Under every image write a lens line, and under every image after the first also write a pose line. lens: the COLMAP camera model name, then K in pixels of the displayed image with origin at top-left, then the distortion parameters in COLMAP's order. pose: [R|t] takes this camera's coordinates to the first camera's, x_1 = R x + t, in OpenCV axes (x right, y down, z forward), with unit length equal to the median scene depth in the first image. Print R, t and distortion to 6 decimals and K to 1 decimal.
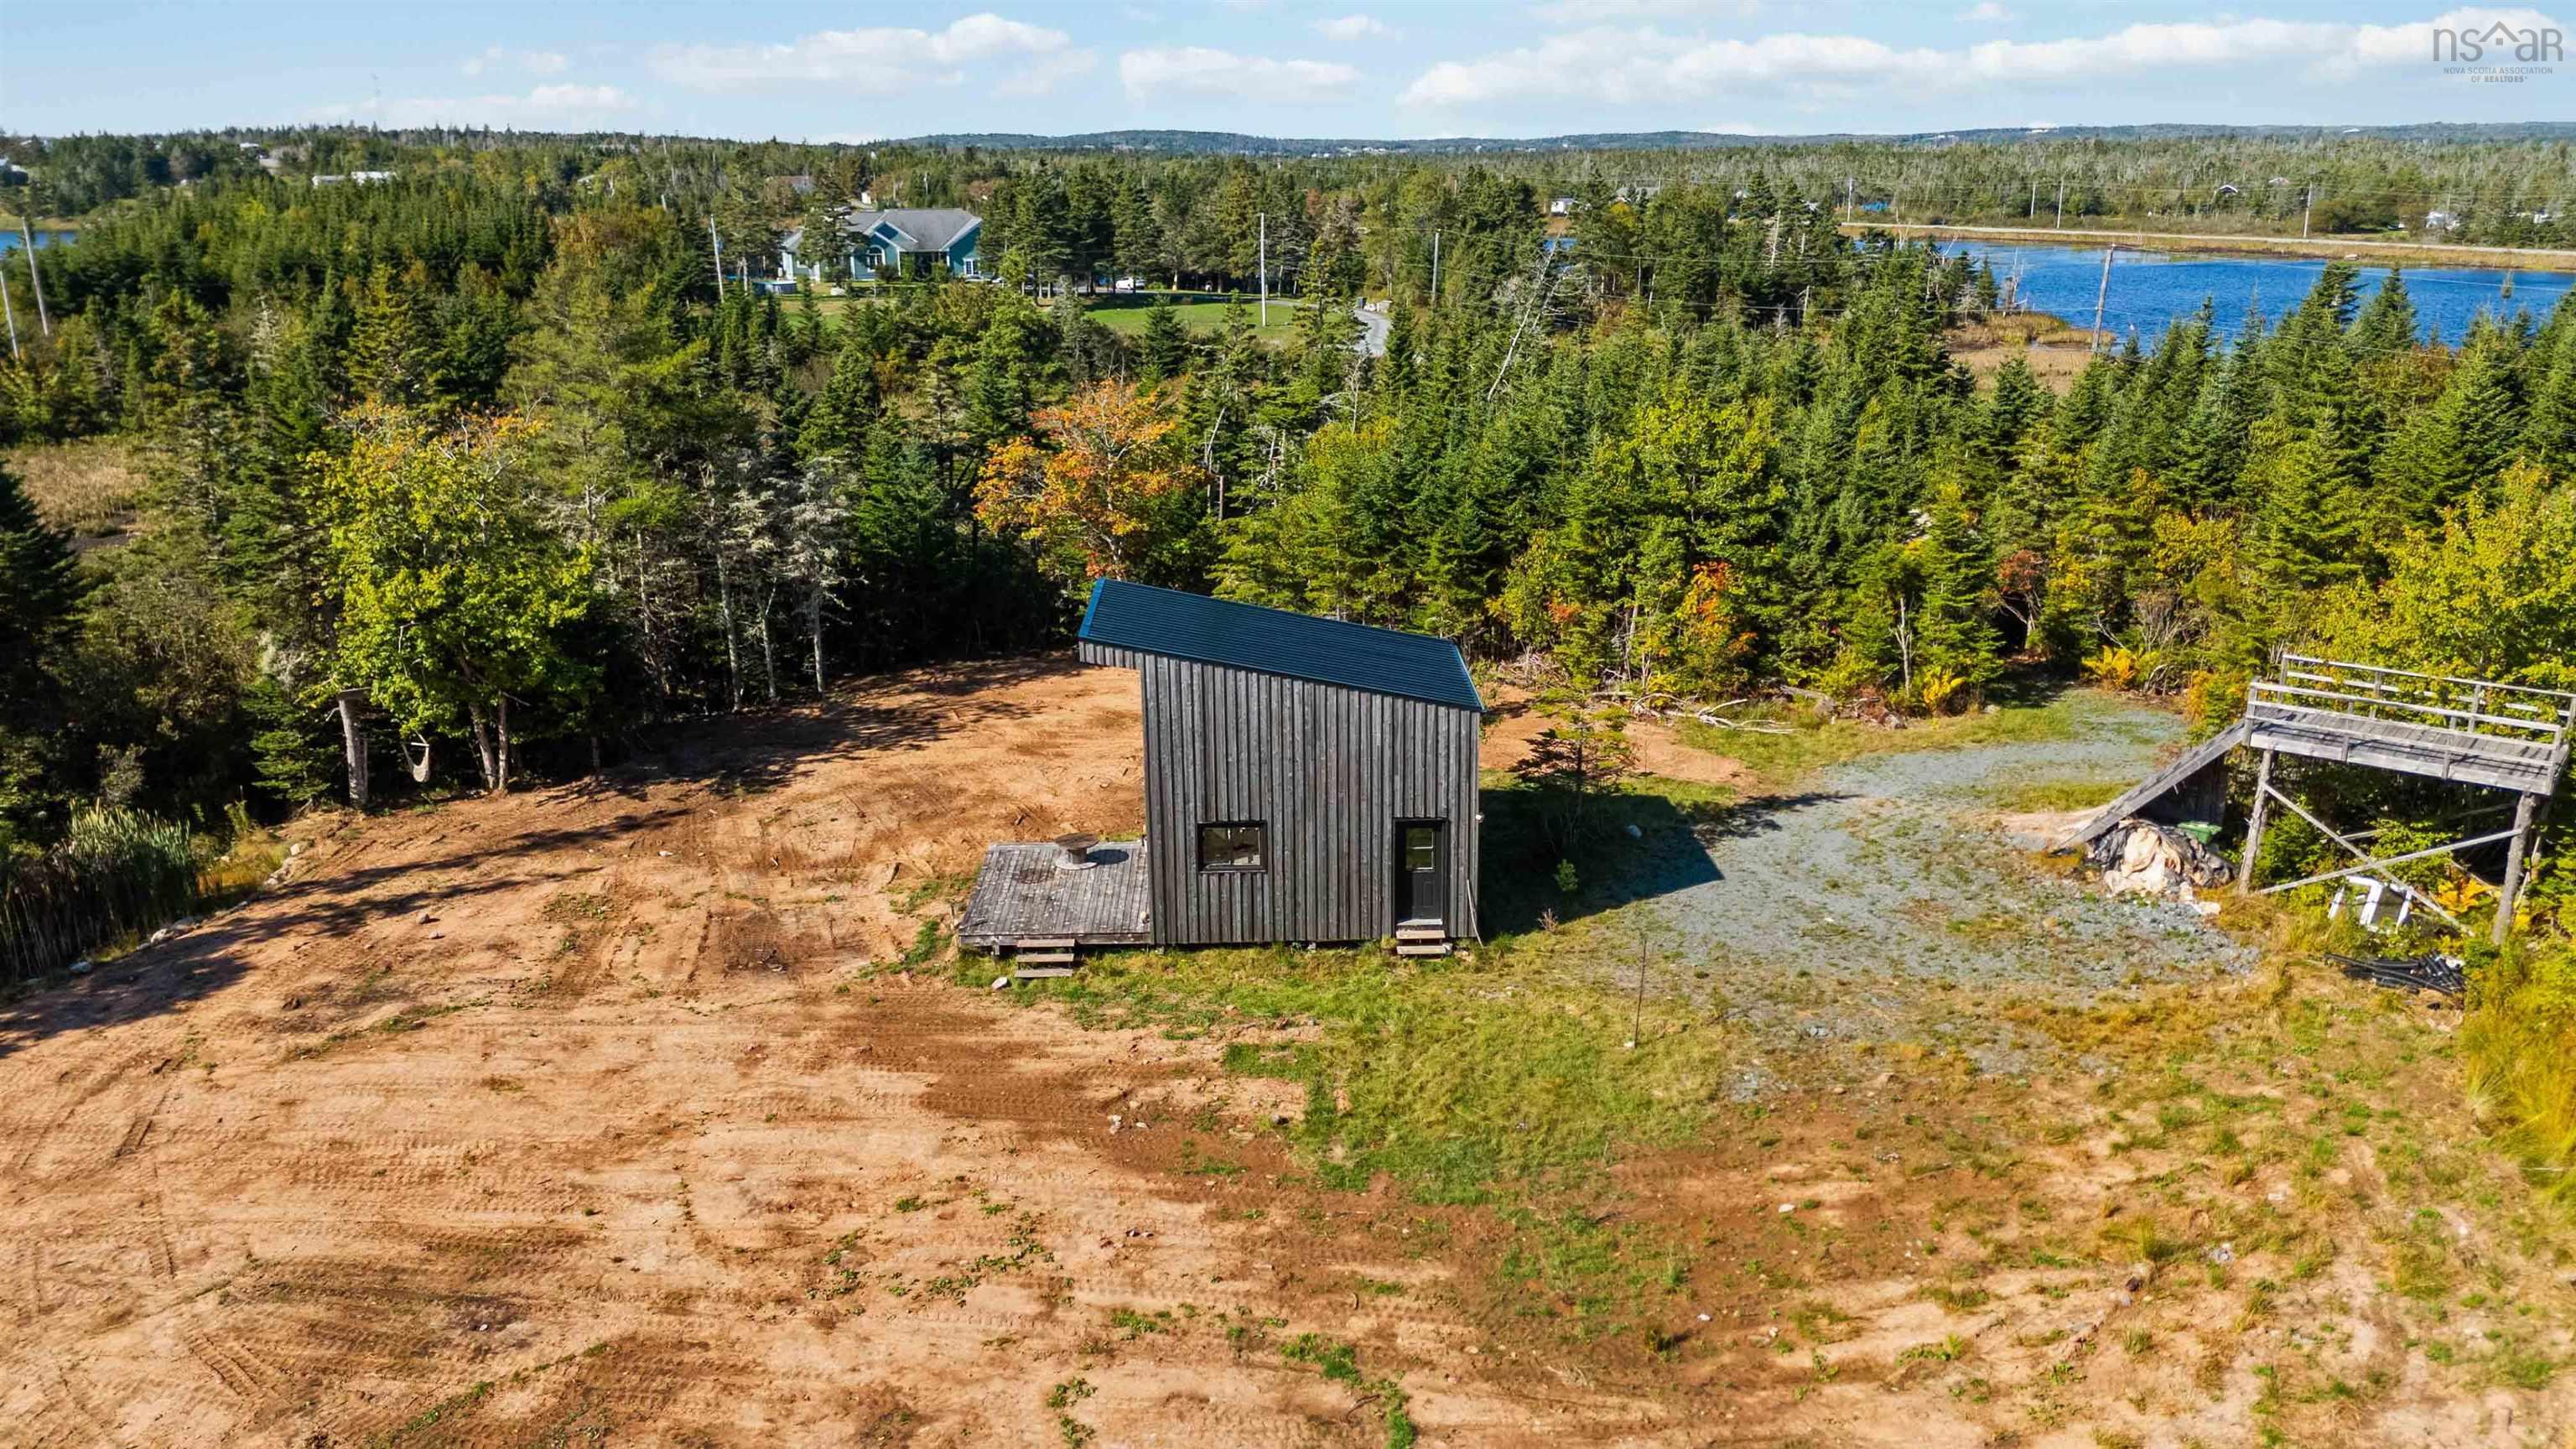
lens RADIAL K [[1896.0, 0, 1298.9], [0, 1896.0, 726.9], [0, 0, 1]] dist [0.078777, -0.080331]
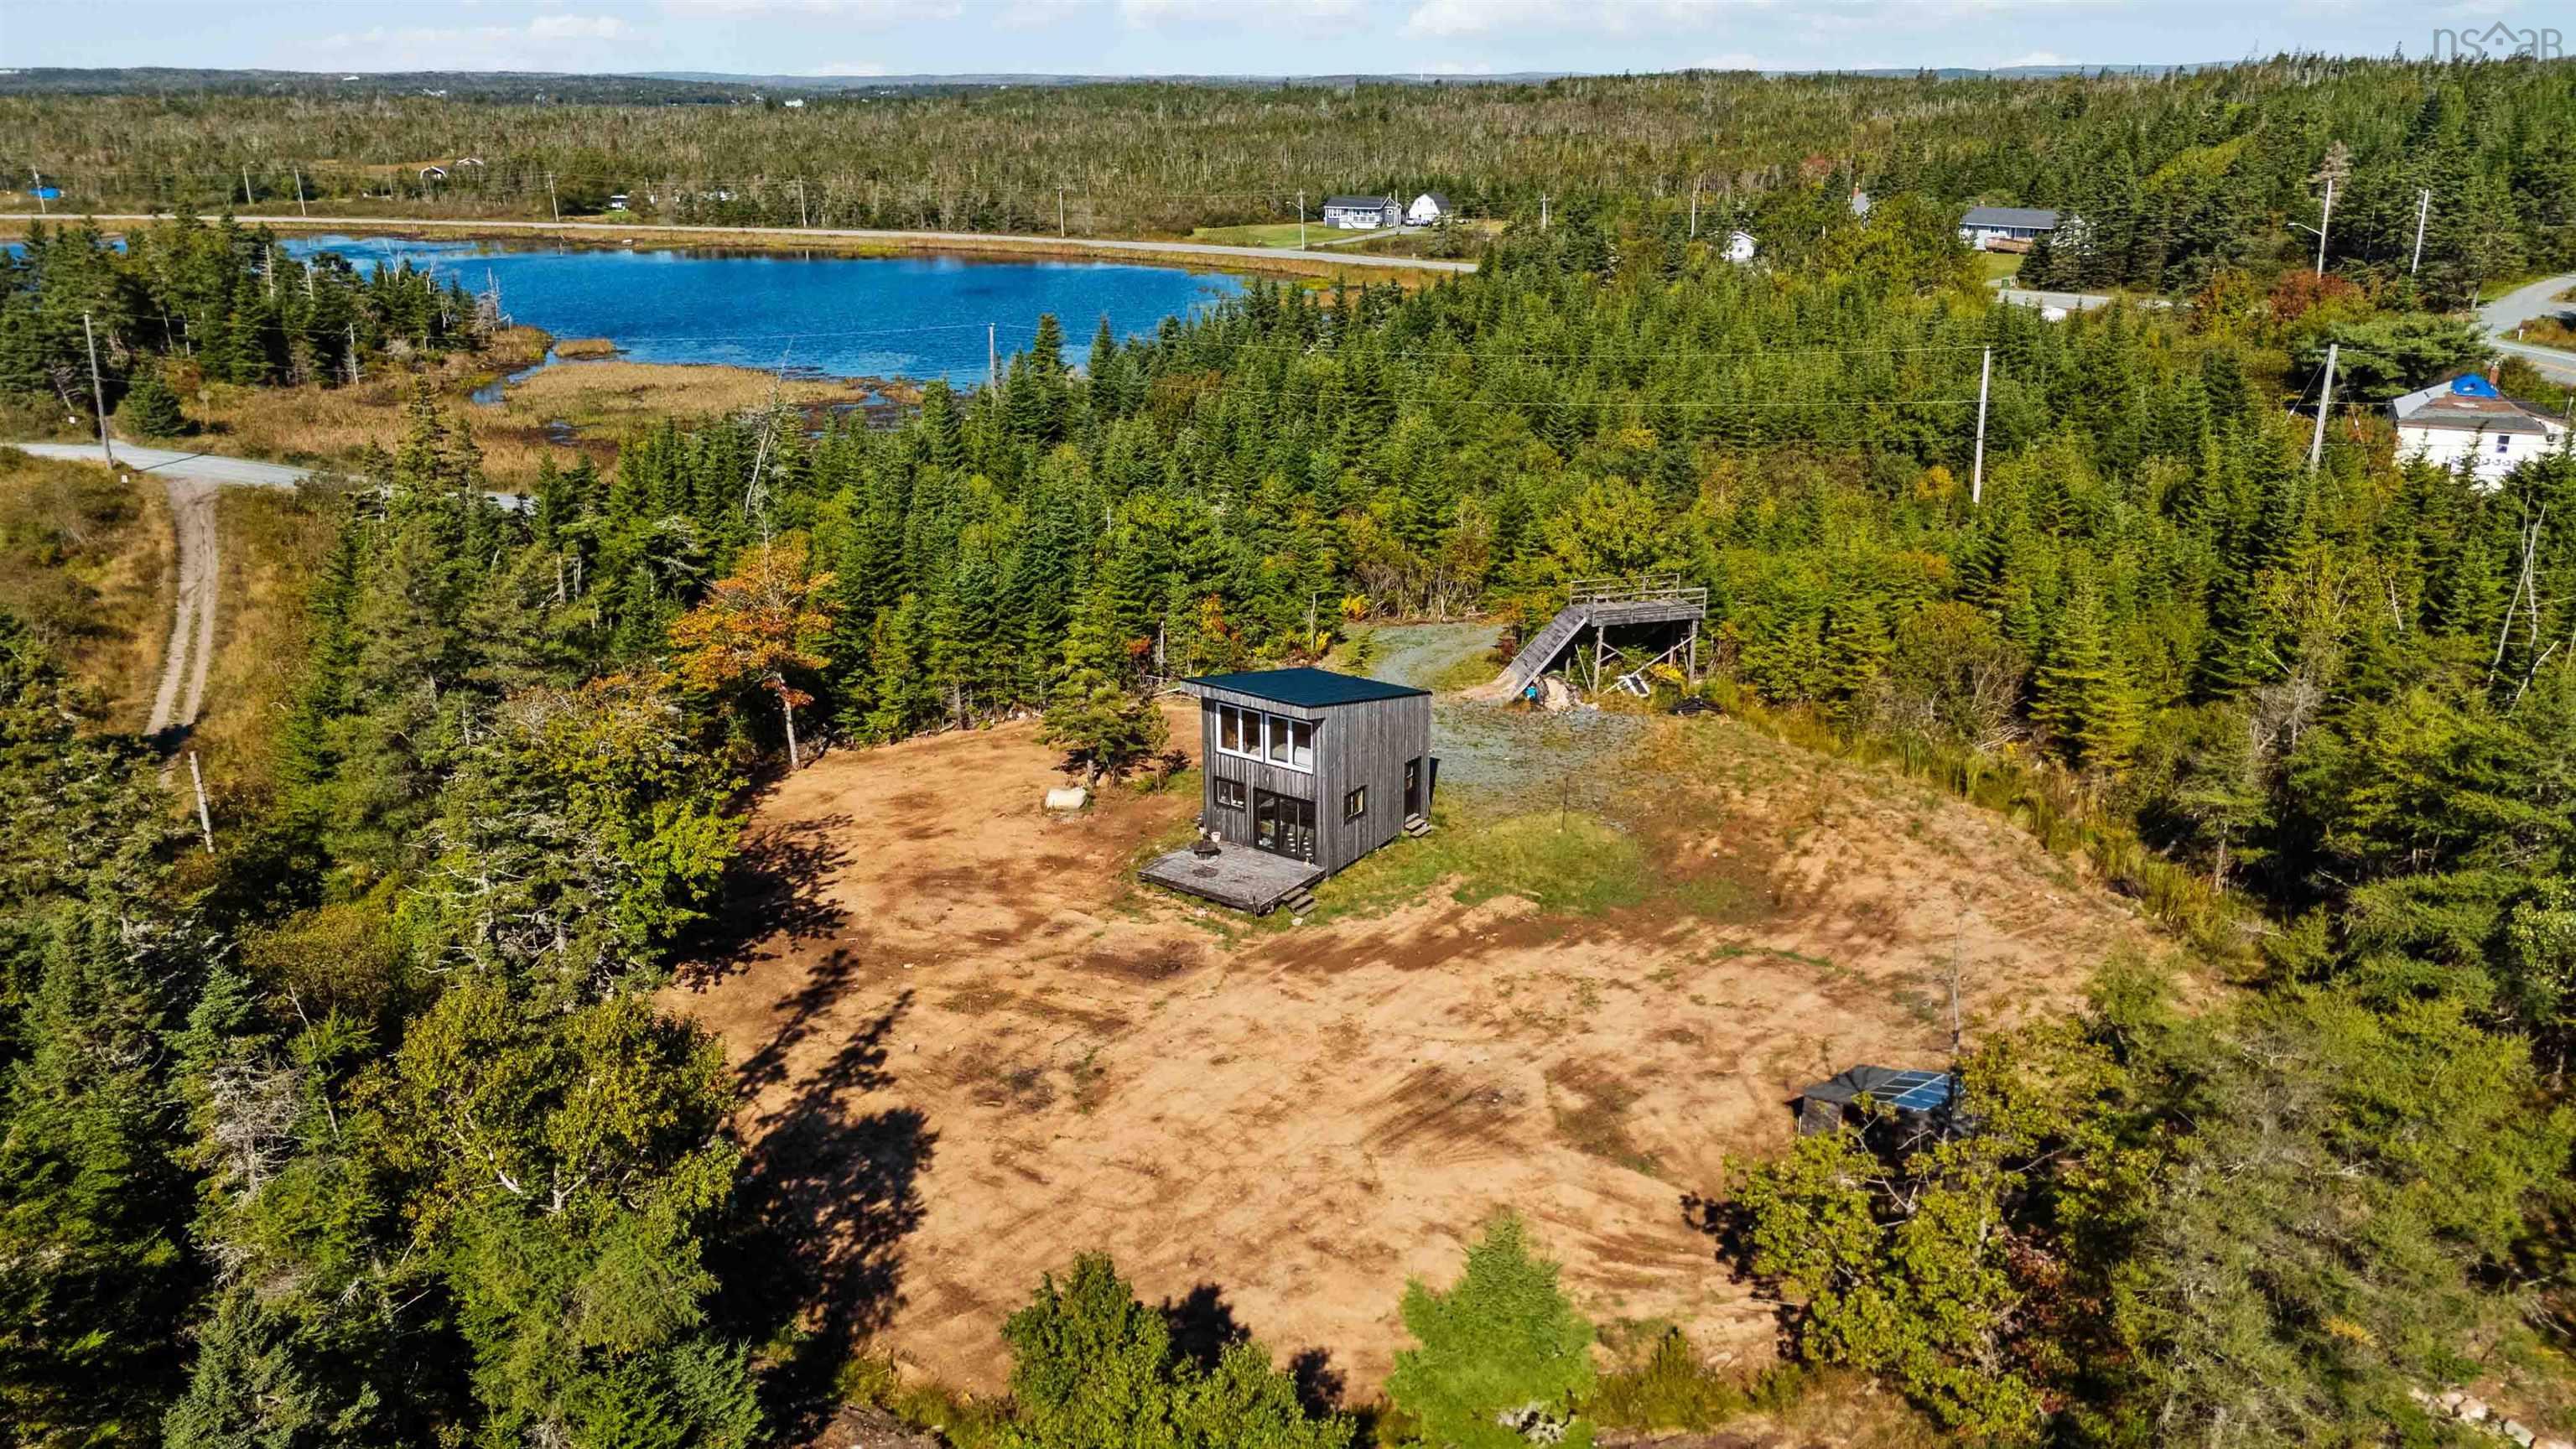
lens RADIAL K [[1896.0, 0, 1297.5], [0, 1896.0, 723.9], [0, 0, 1]] dist [0.078777, -0.080331]
pose [[0.599944, -0.250570, 0.759791, -1.157291], [0.230580, 0.963545, 0.135696, -0.216024], [-0.766094, 0.093783, 0.635849, -0.055697]]
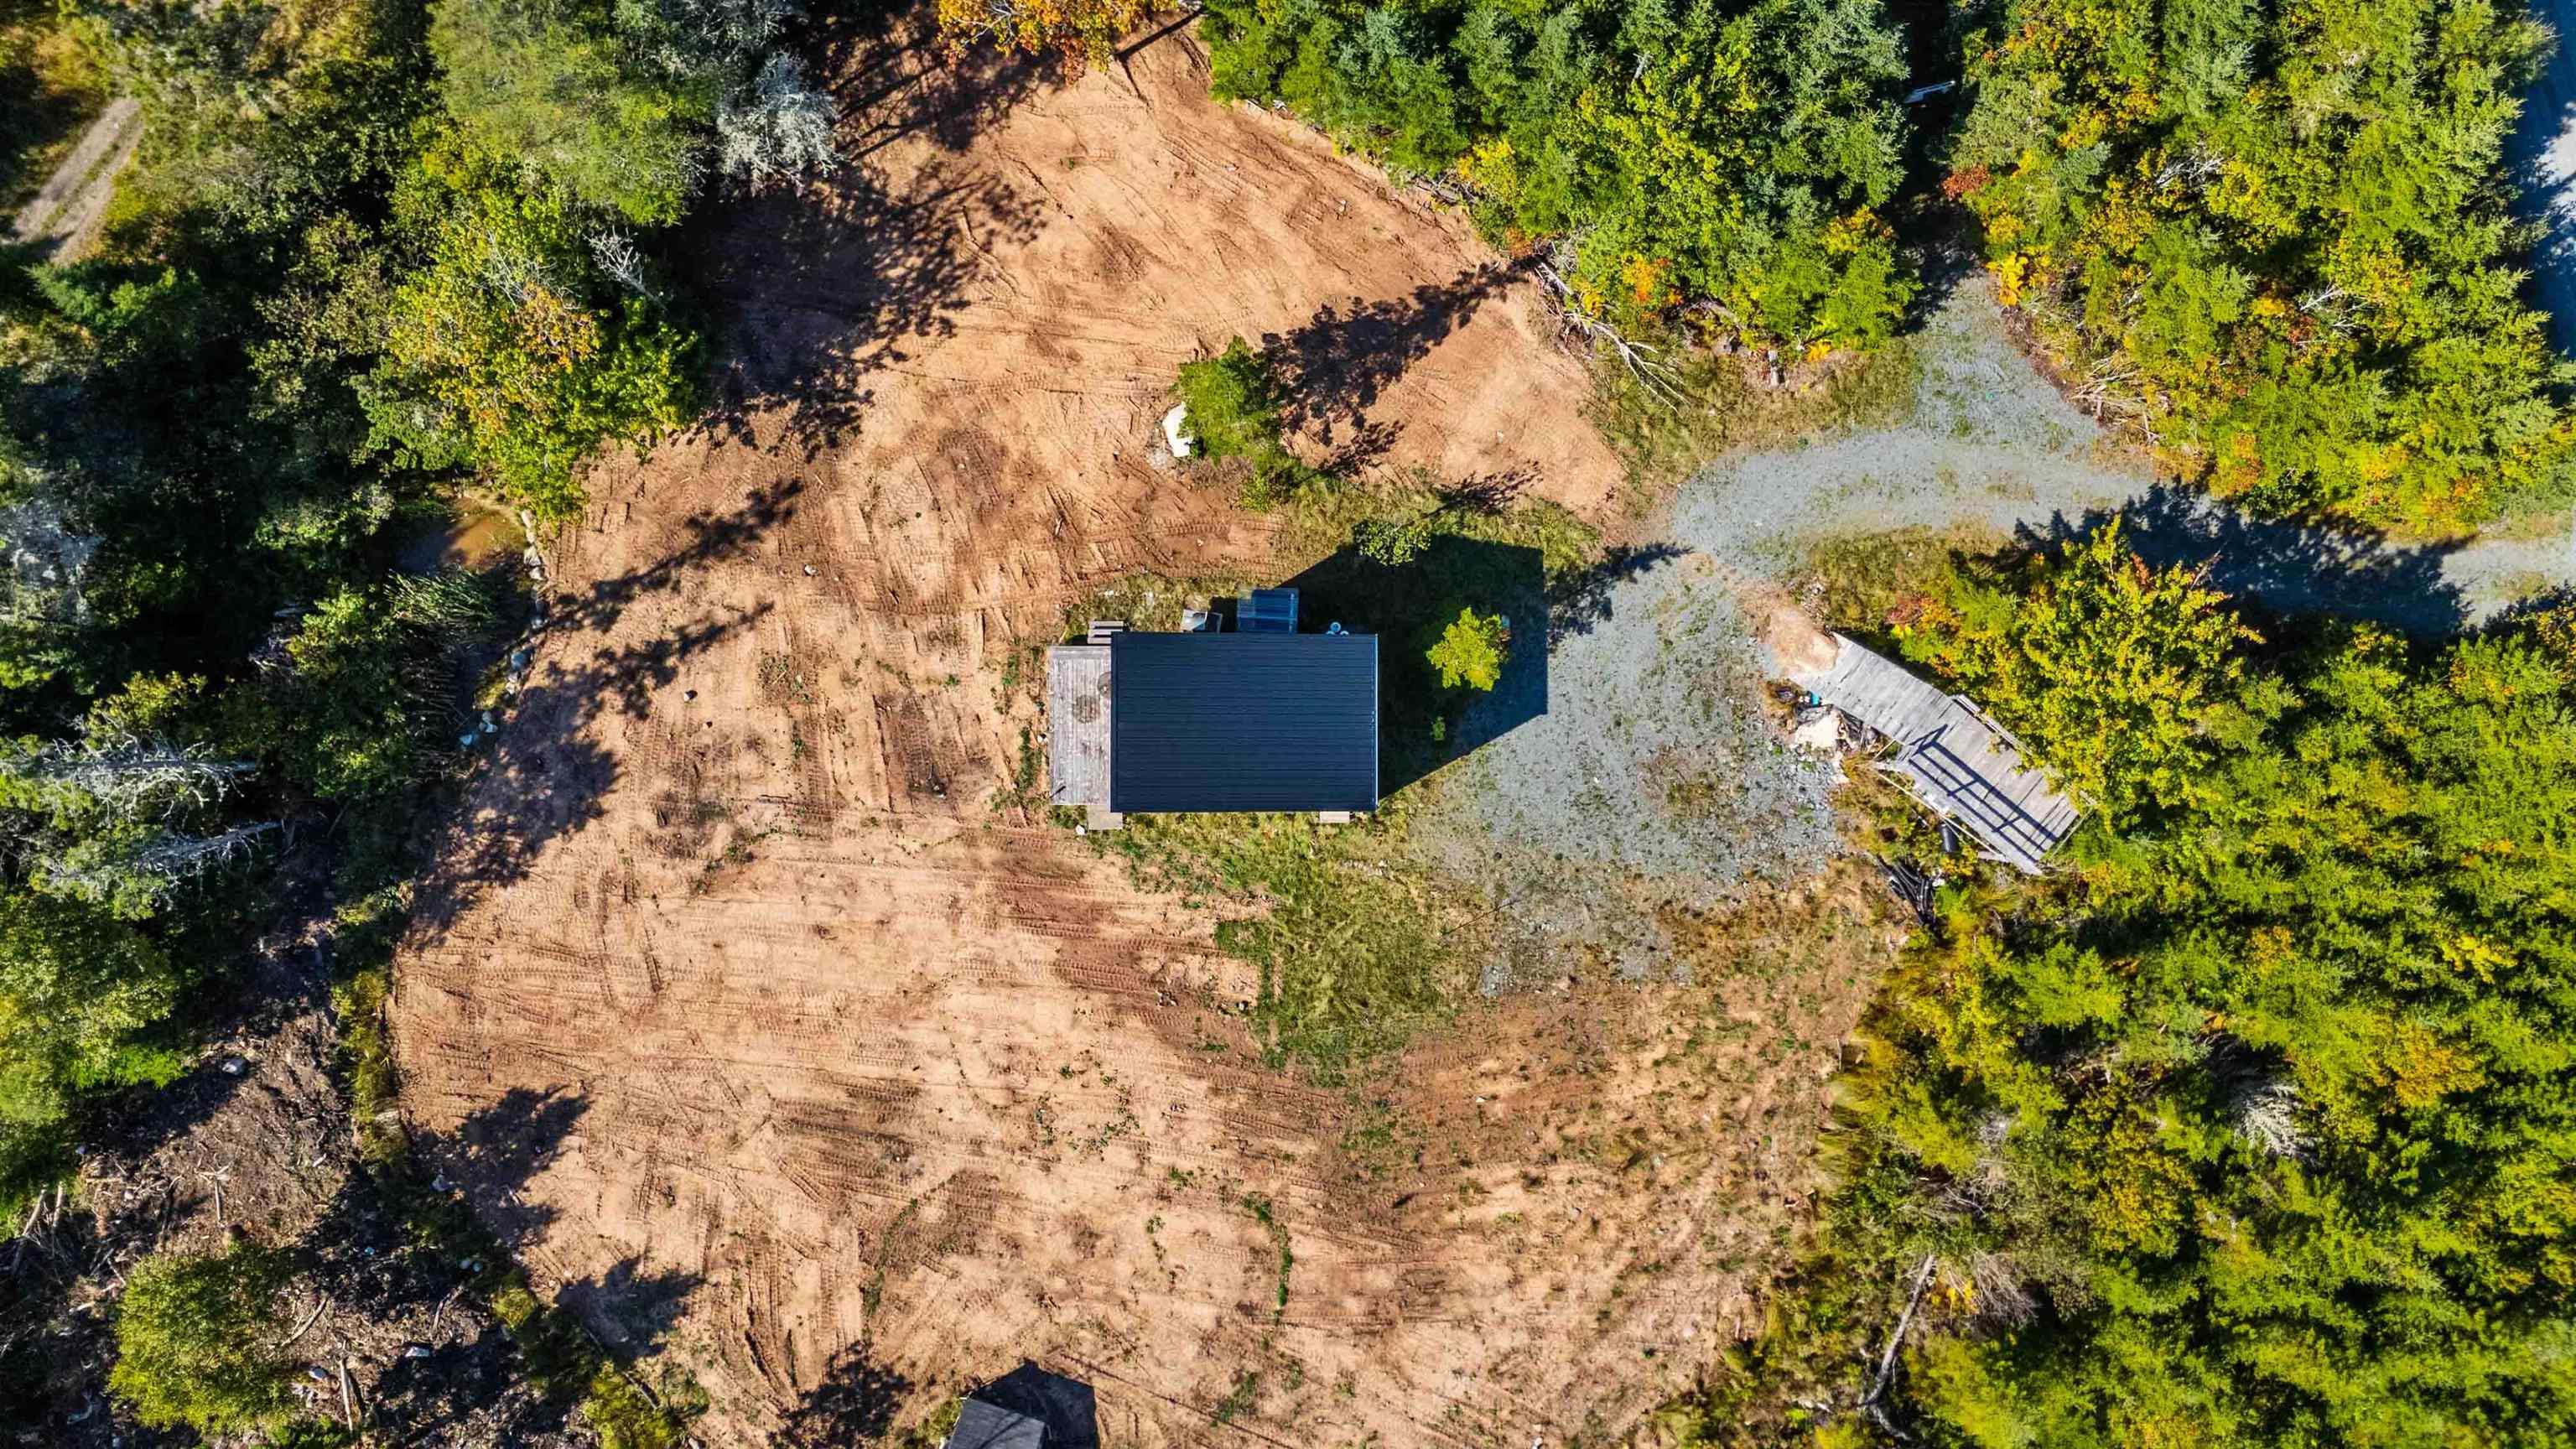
lens RADIAL K [[1896.0, 0, 1289.2], [0, 1896.0, 703.8], [0, 0, 1]] dist [0.078777, -0.080331]
pose [[0.999534, 0.030452, 0.001962, 0.016428], [-0.010975, 0.298743, 0.954271, -1.258640], [0.028474, -0.953848, 0.298938, 0.519612]]
